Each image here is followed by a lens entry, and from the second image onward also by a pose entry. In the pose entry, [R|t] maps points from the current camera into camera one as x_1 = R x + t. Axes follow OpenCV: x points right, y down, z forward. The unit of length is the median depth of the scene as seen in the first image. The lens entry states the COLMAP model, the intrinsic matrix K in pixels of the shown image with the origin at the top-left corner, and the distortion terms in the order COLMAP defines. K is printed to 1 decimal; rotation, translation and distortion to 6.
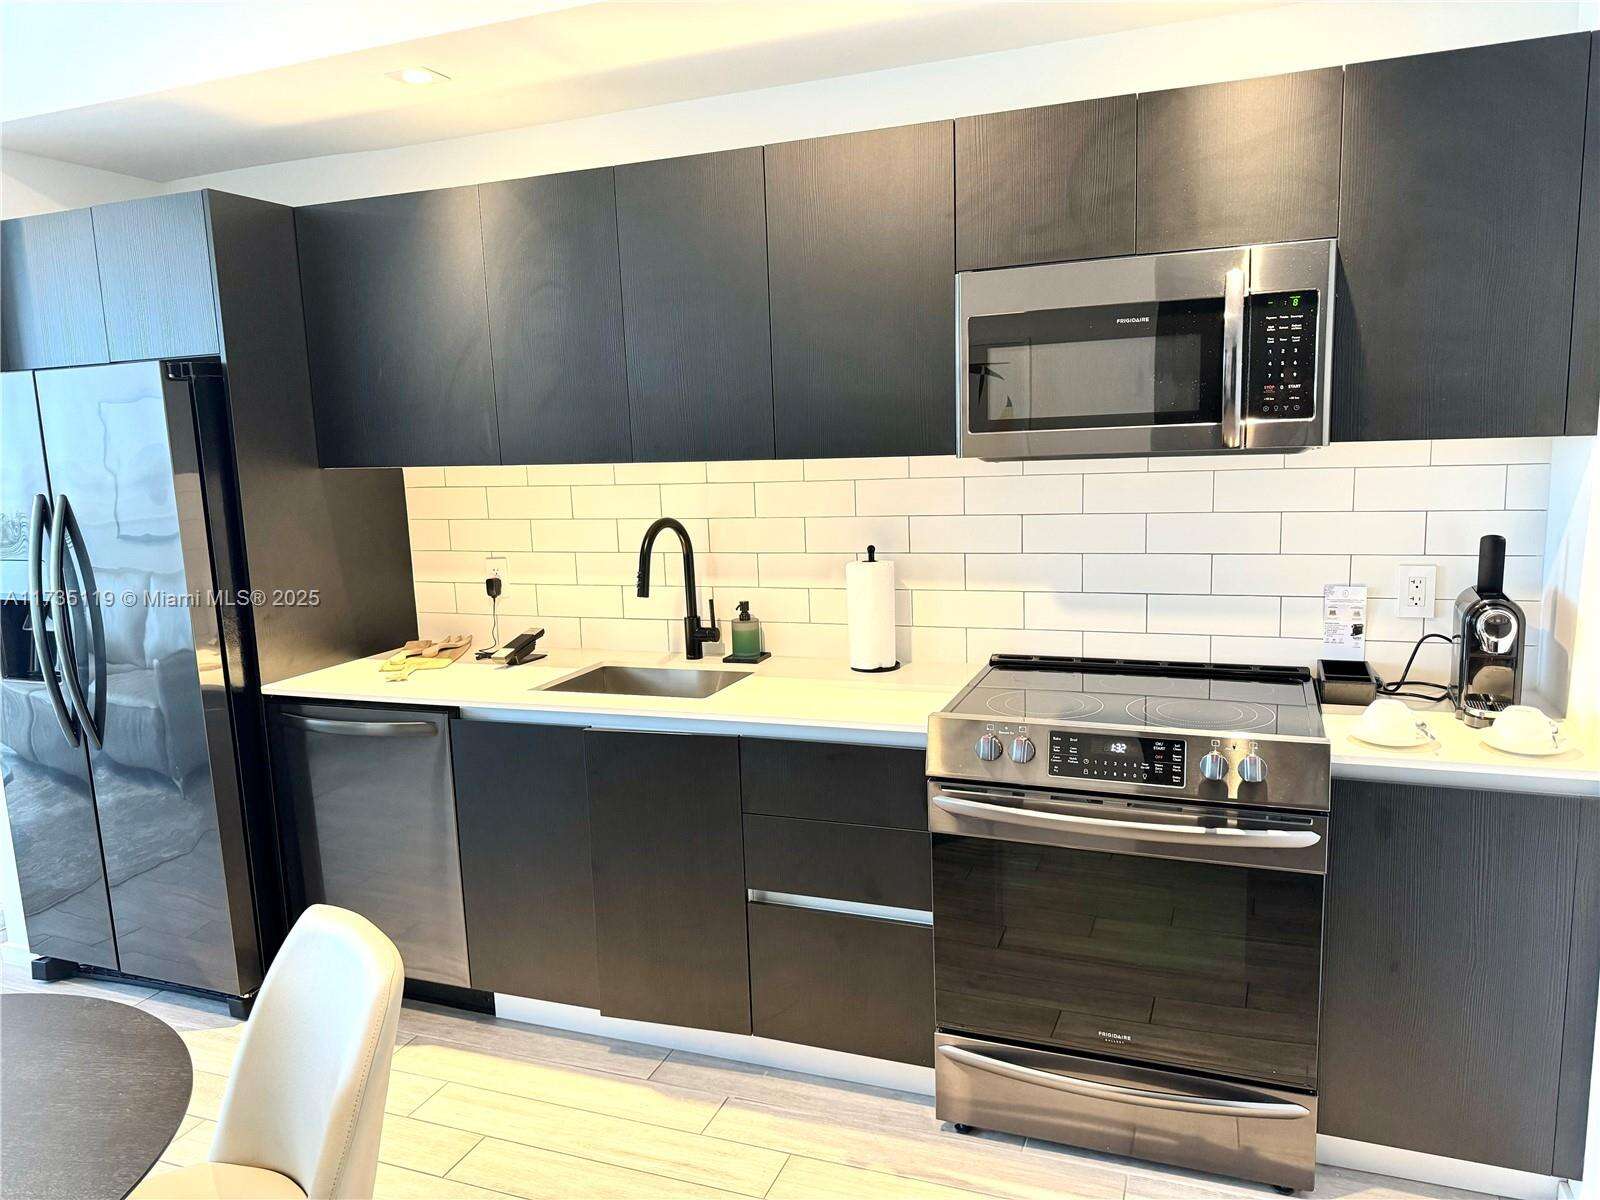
lens RADIAL K [[1111.0, 0, 787.8], [0, 1111.0, 604.9], [0, 0, 1]] dist [0.019614, -0.035597]
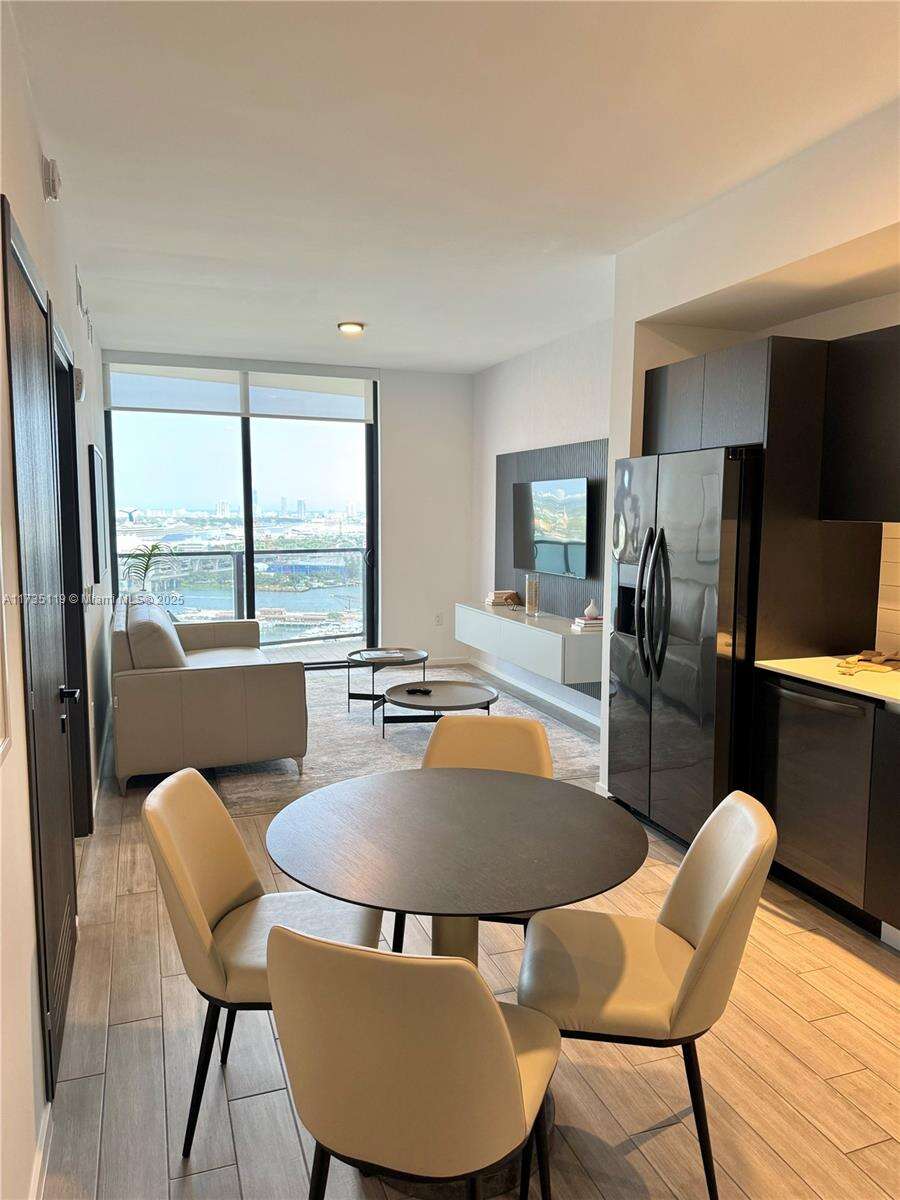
lens RADIAL K [[833.2, 0, 452.2], [0, 833.2, 601.8], [0, 0, 1]] dist [0.019614, -0.035597]
pose [[0.660553, 0.122439, -0.740729, 0.087014], [-0.142099, 0.989169, 0.036786, 0.009975], [0.737210, 0.080957, 0.670796, -0.068975]]
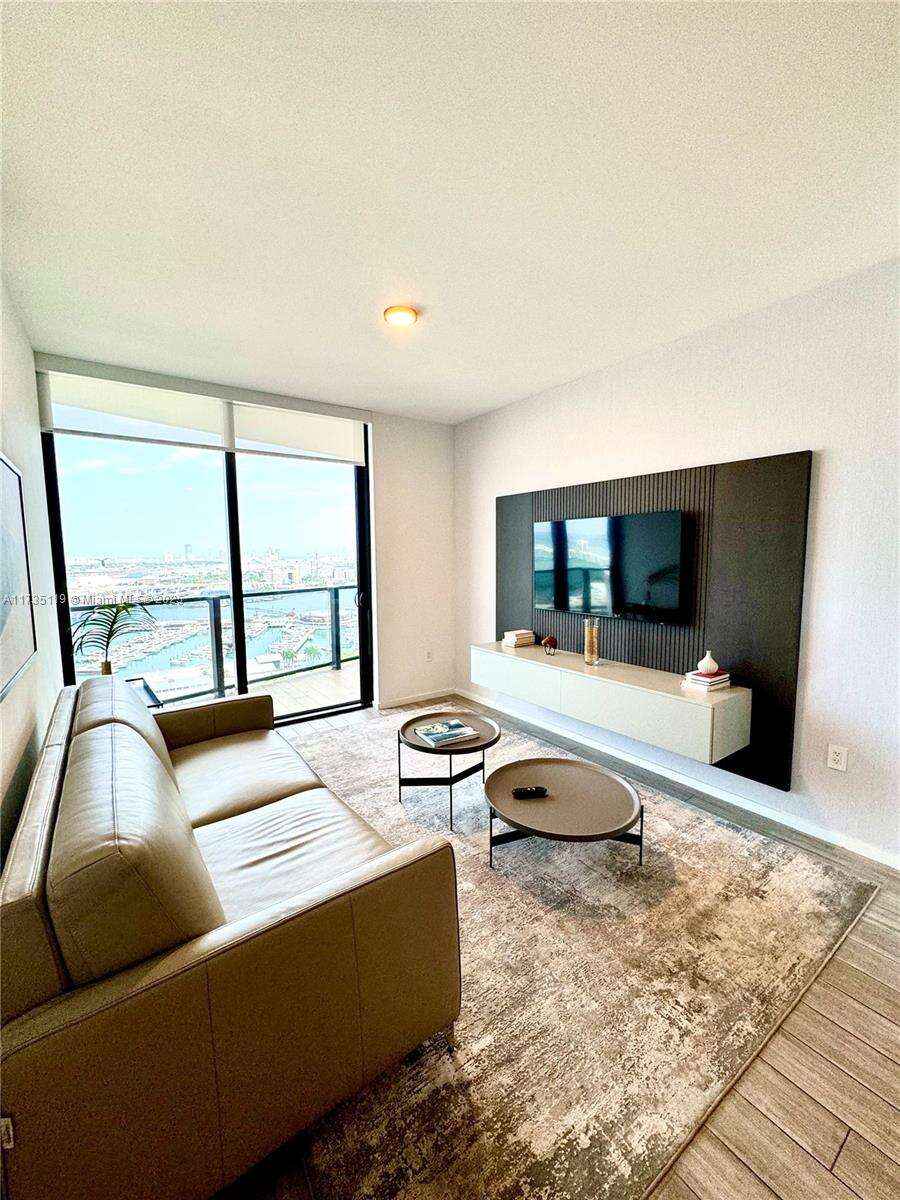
lens RADIAL K [[473.0, 0, 447.8], [0, 473.0, 593.3], [0, 0, 1]] dist [-0.003200, 0.000881]
pose [[0.835236, 0.073814, -0.544915, -1.055351], [-0.101972, 0.994553, -0.021579, -0.011611], [0.540354, 0.073589, 0.838214, 0.393382]]
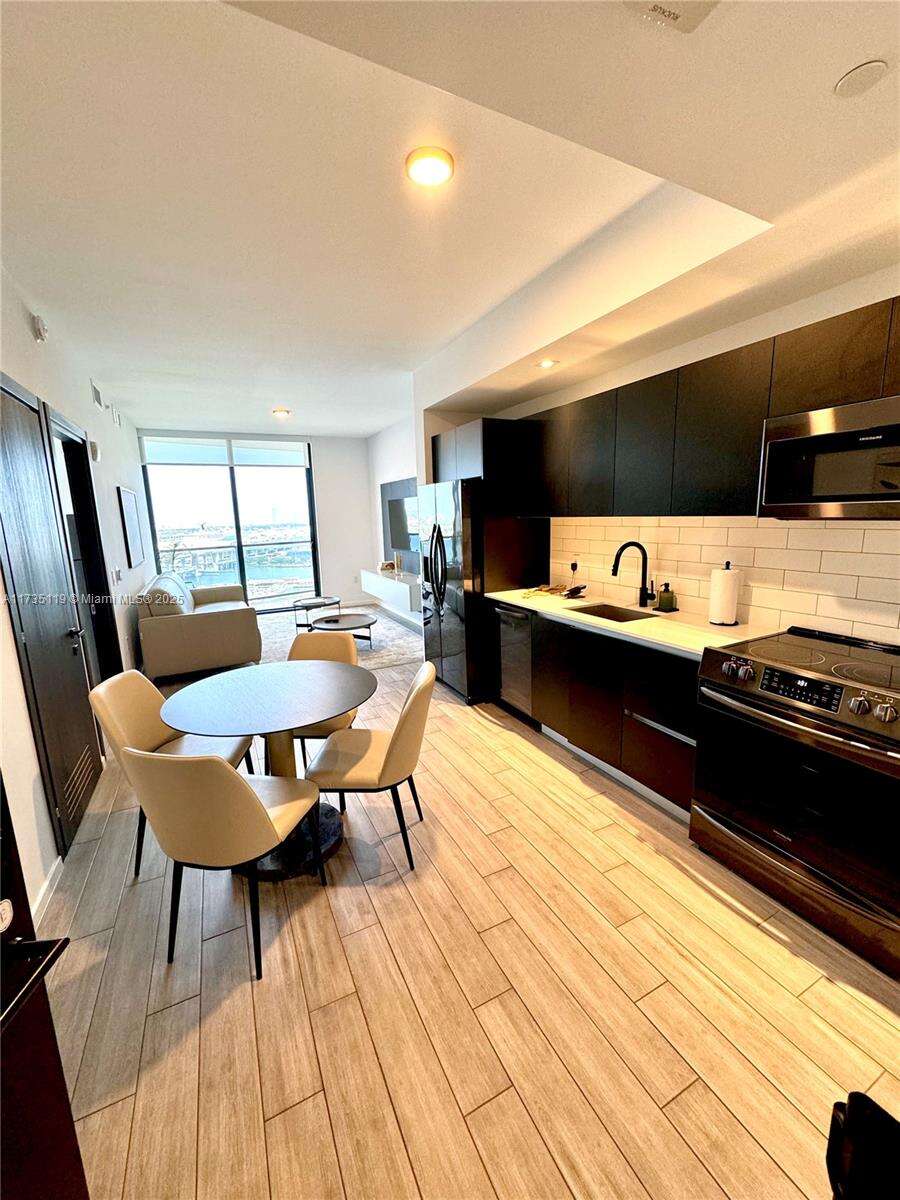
lens RADIAL K [[473.0, 0, 449.4], [0, 473.0, 599.3], [0, 0, 1]] dist [-0.003200, 0.000881]
pose [[0.742929, 0.132989, -0.656026, 0.262320], [-0.096943, 0.991109, 0.091132, -0.015023], [0.662313, -0.004107, 0.749216, 0.035955]]
